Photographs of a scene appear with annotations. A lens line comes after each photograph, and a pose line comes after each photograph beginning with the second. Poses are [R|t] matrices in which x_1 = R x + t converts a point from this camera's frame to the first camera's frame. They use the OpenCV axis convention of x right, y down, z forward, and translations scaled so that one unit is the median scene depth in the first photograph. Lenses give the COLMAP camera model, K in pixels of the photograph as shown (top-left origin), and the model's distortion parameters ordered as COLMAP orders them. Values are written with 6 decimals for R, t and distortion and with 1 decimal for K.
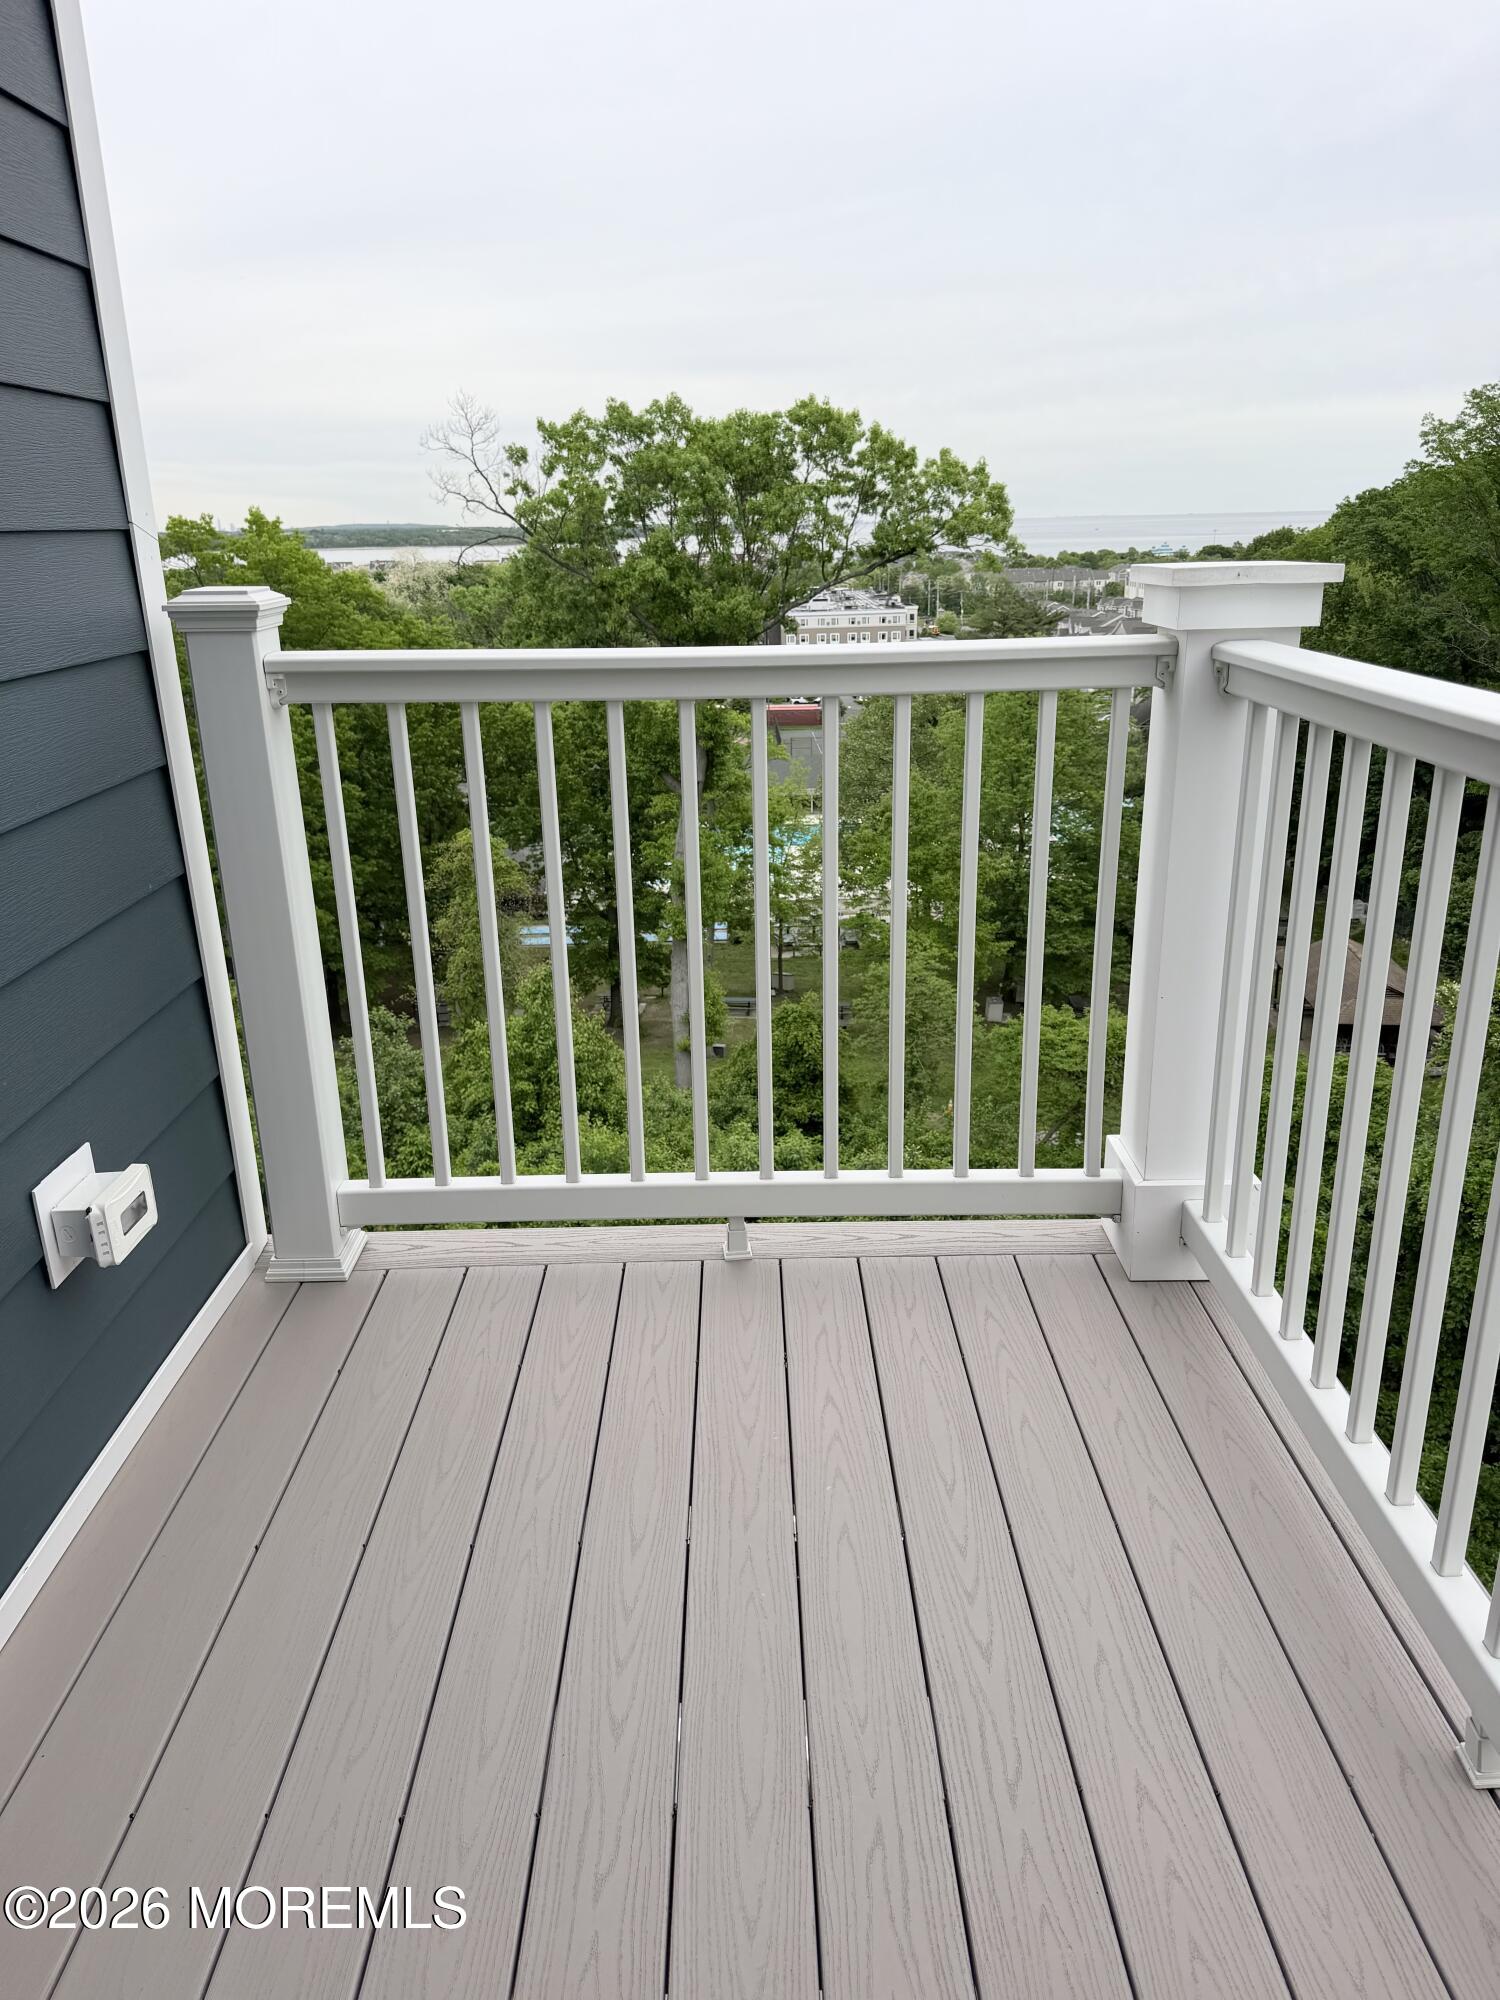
lens RADIAL K [[1410.8, 0, 750.5], [0, 1410.8, 1003.6], [0, 0, 1]] dist [0.011353, 0.001580]
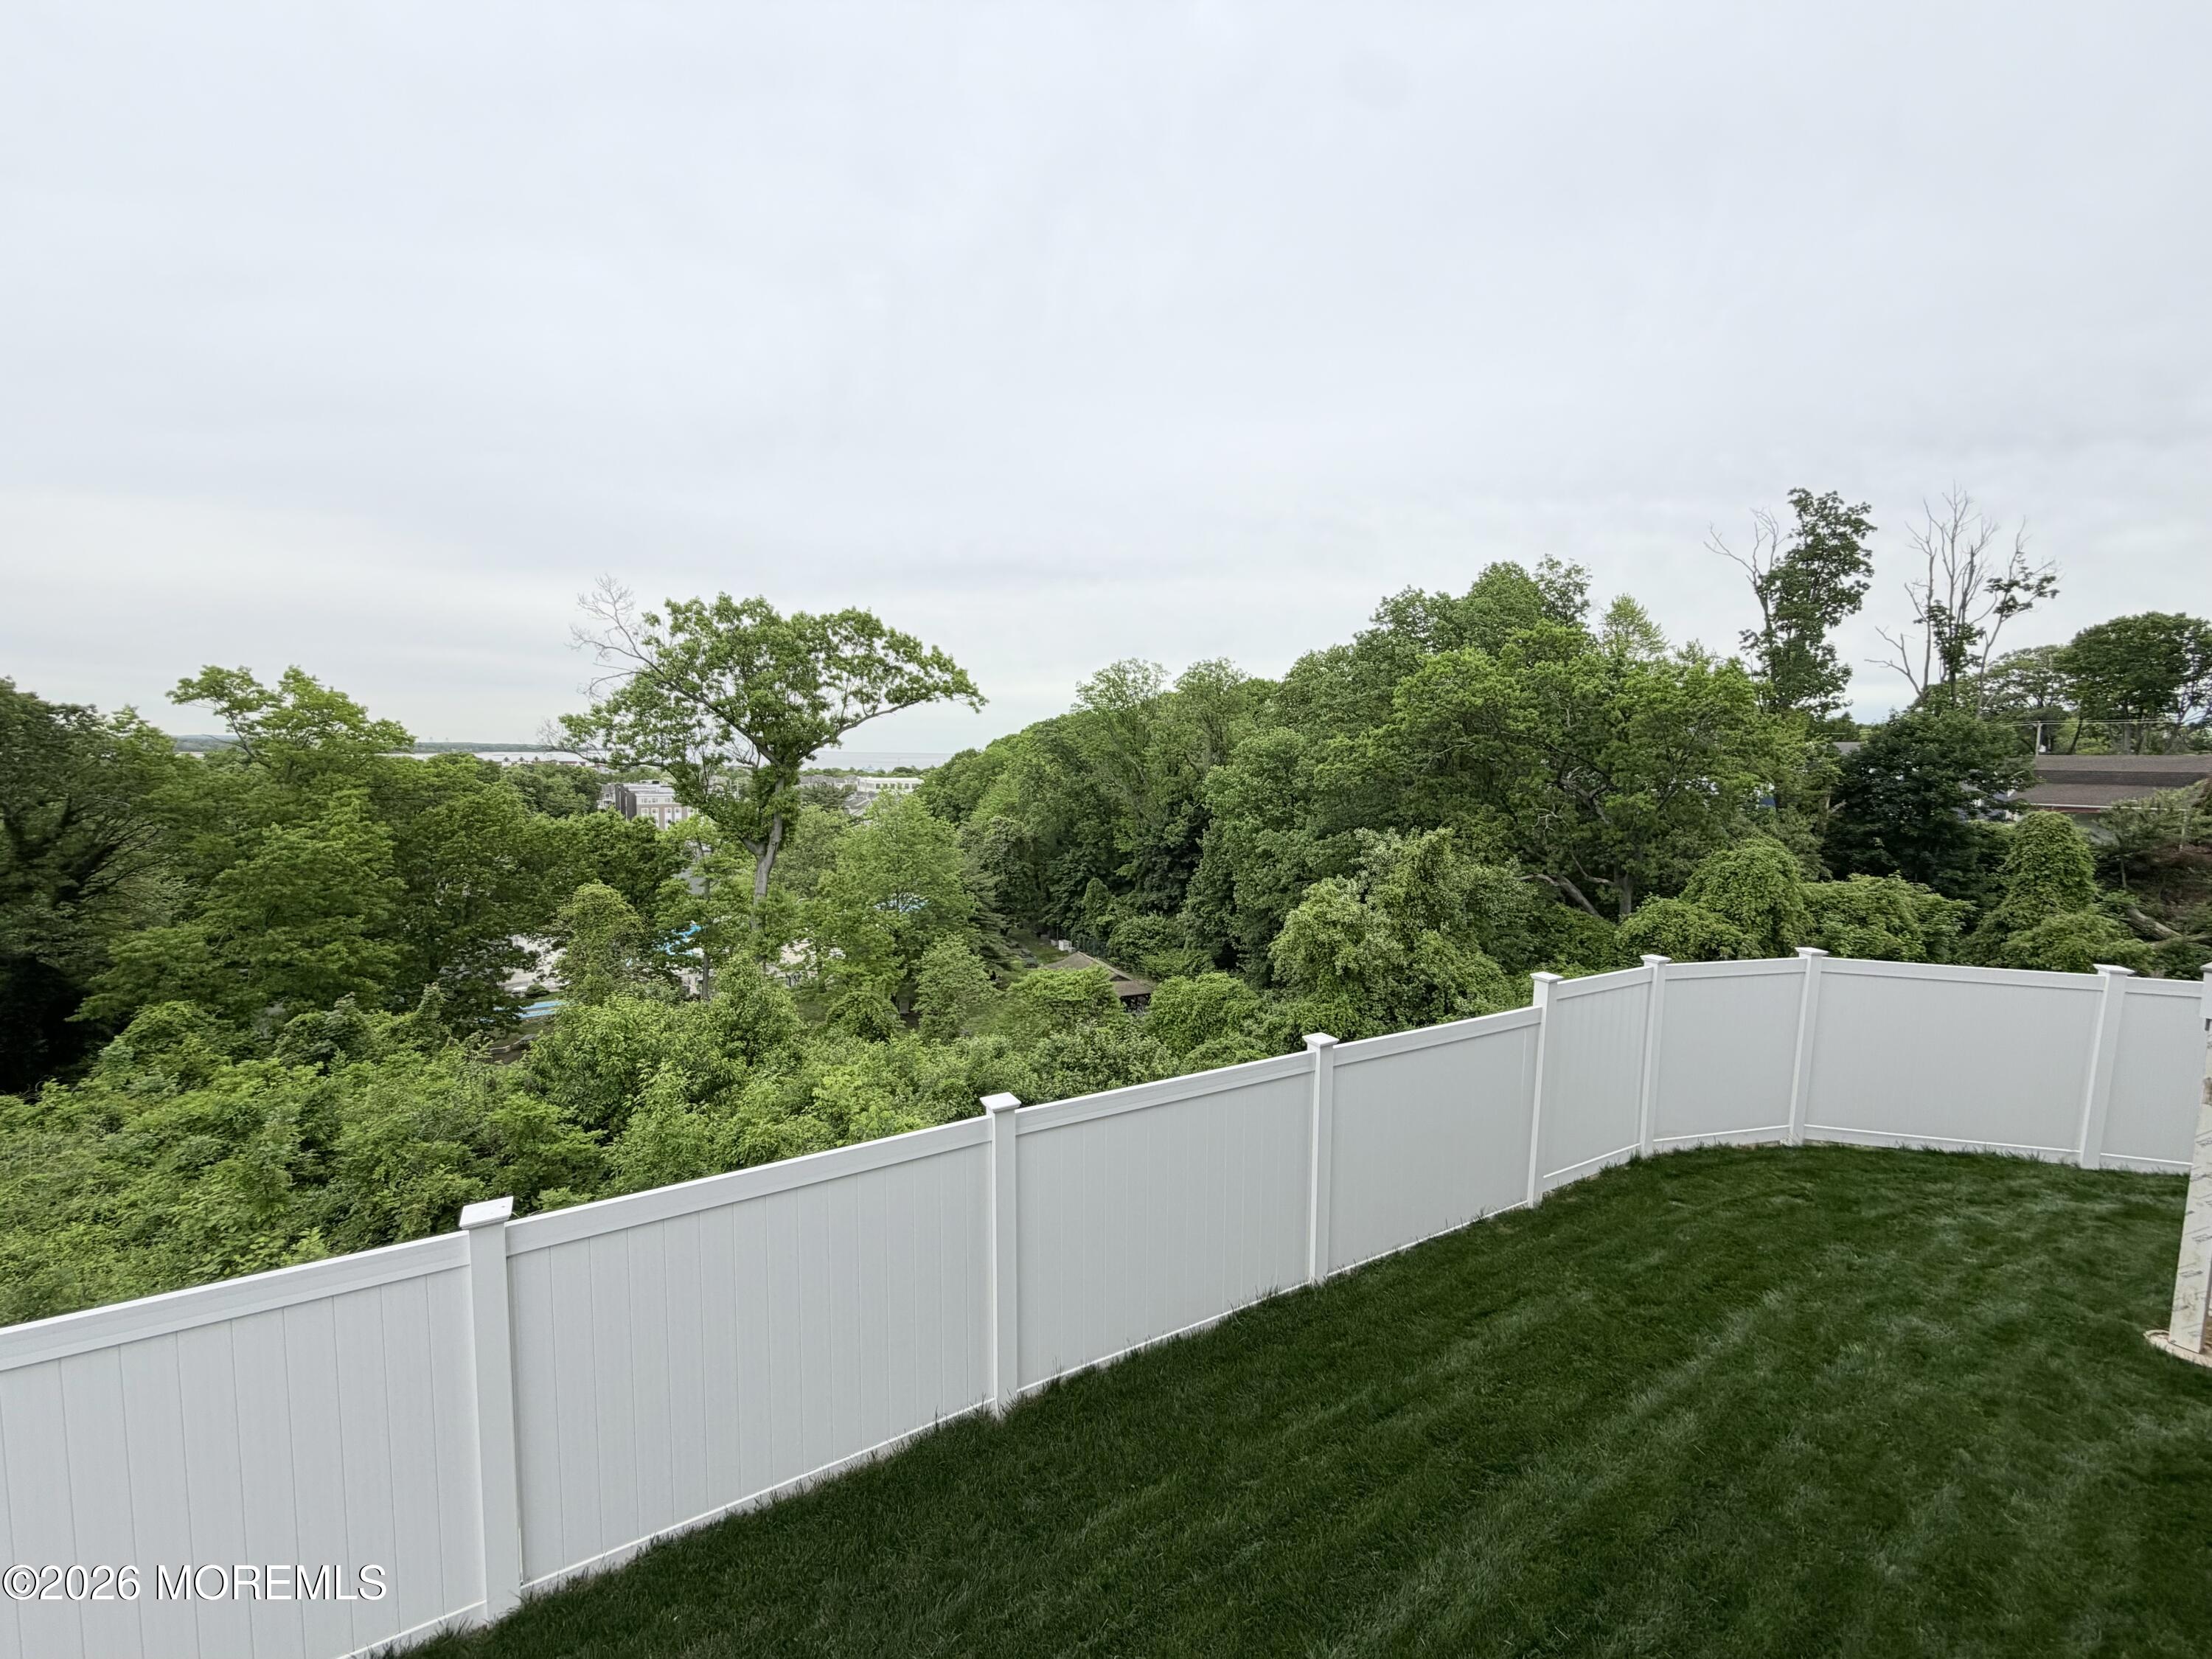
lens RADIAL K [[884.6, 0, 1101.7], [0, 884.6, 826.4], [0, 0, 1]] dist [0.000185, -0.000227]
pose [[0.861047, -0.003517, 0.508513, -0.226266], [0.128393, 0.969082, -0.210700, 0.065622], [-0.492050, 0.246713, 0.834877, 0.069108]]
